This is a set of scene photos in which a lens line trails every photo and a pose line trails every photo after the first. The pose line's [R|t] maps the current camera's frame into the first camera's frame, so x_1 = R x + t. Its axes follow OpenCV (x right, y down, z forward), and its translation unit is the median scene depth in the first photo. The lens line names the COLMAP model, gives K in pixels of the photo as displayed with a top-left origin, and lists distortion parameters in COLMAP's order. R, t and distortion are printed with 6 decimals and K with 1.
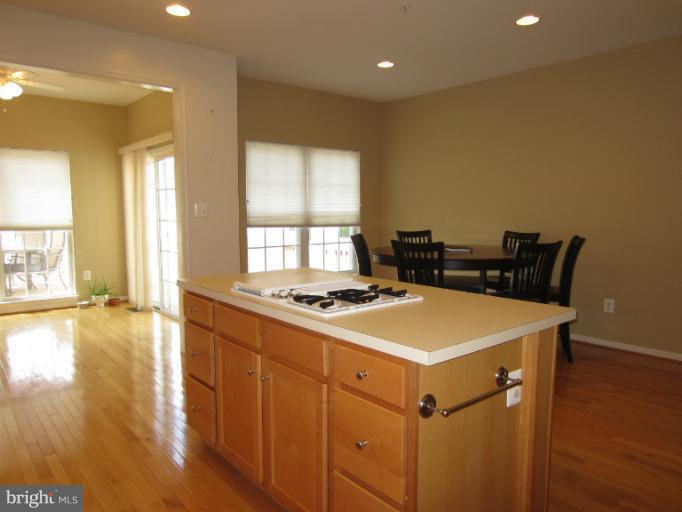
lens RADIAL K [[490.0, 0, 341.0], [0, 490.0, 256.0], [0, 0, 1]] dist [-0.022851, 0.004228]
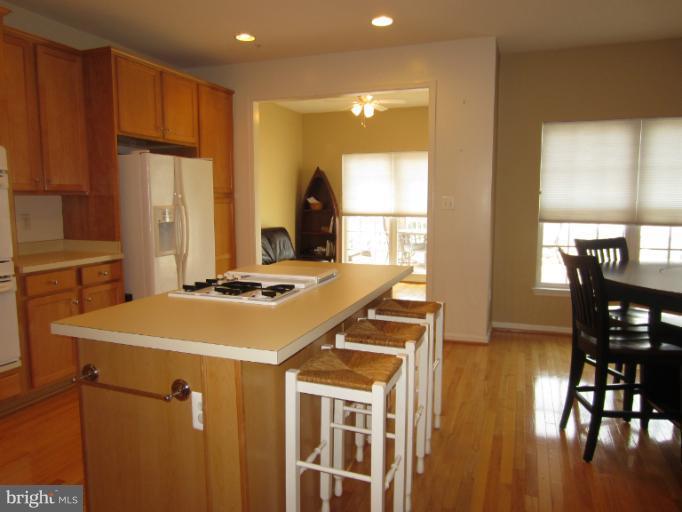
lens RADIAL K [[490.0, 0, 341.0], [0, 490.0, 256.0], [0, 0, 1]] dist [-0.022851, 0.004228]
pose [[0.493892, 0.101864, -0.863536, 0.585261], [-0.079123, 0.994259, 0.072031, -0.049971], [0.865916, 0.032750, 0.499116, 0.378622]]
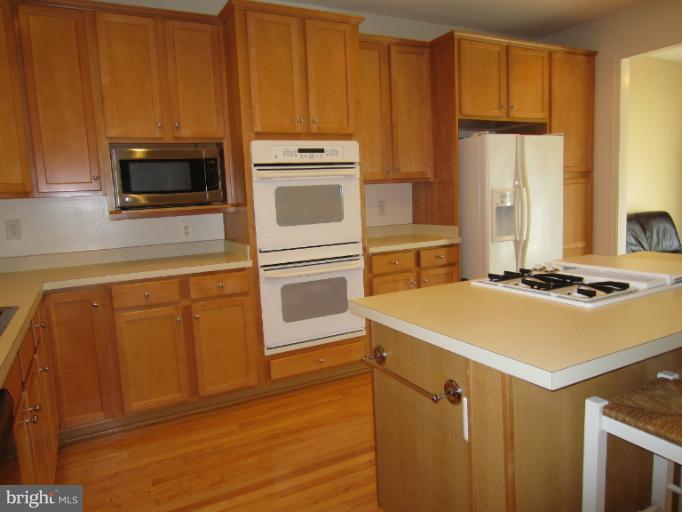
lens RADIAL K [[490.0, 0, 341.0], [0, 490.0, 256.0], [0, 0, 1]] dist [-0.022851, 0.004228]
pose [[-0.209982, 0.132329, -0.968709, 0.518514], [-0.039125, 0.988867, 0.143564, -0.045016], [0.976922, 0.068046, -0.202467, 0.471117]]
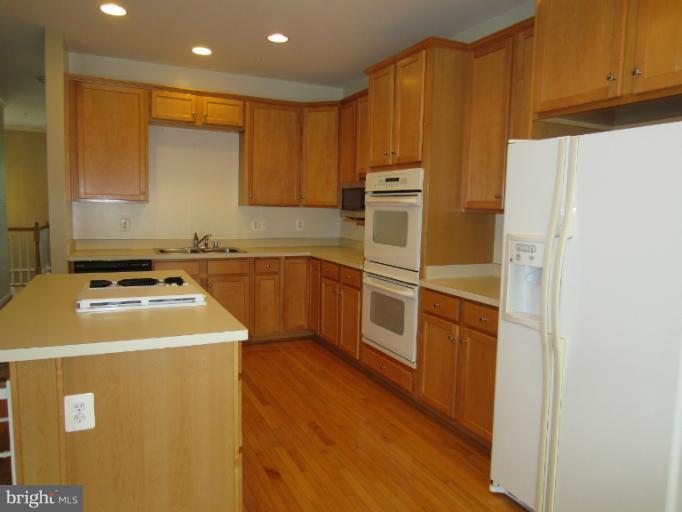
lens RADIAL K [[490.0, 0, 341.0], [0, 490.0, 256.0], [0, 0, 1]] dist [-0.022851, 0.004228]
pose [[-0.967824, -0.048908, 0.246831, -0.612503], [-0.002555, 0.982789, 0.184715, -0.145050], [-0.251617, 0.178141, -0.951291, 1.299089]]
